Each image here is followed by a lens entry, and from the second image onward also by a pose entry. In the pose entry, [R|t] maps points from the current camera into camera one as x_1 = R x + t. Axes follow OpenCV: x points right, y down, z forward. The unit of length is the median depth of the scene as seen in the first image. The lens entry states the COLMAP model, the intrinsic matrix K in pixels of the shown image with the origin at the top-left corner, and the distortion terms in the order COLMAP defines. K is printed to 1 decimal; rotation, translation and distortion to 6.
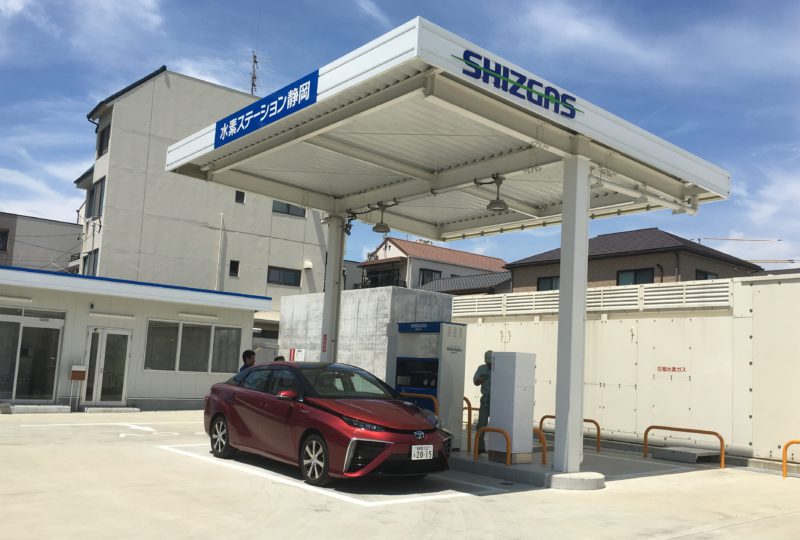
lens RADIAL K [[709.1, 0, 402.3], [0, 709.1, 298.1], [0, 0, 1]] dist [0.011474, 0.012731]
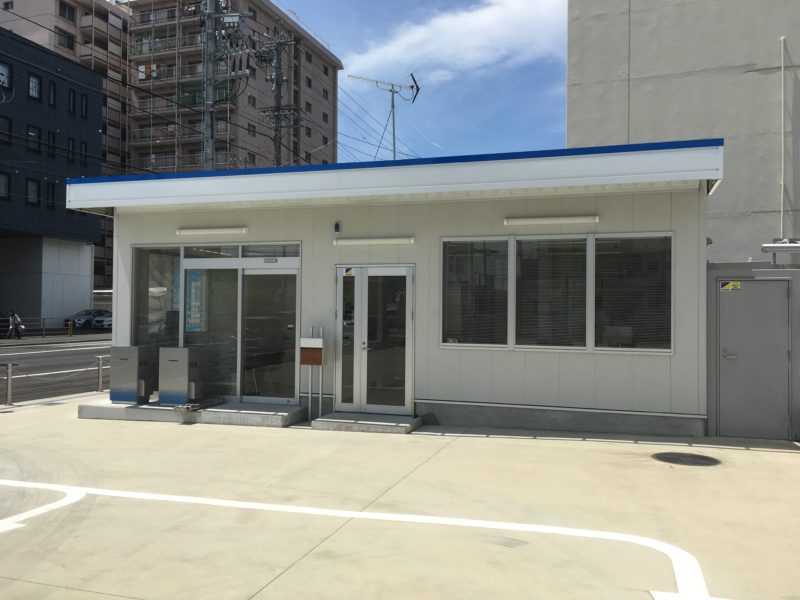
lens RADIAL K [[673.4, 0, 400.0], [0, 673.4, 300.0], [0, 0, 1]] dist [0.045038, -0.010503]
pose [[0.539519, -0.055497, -0.840142, 0.011617], [0.104700, 0.994503, 0.001542, 0.069816], [0.835438, -0.088795, 0.542364, 0.755671]]
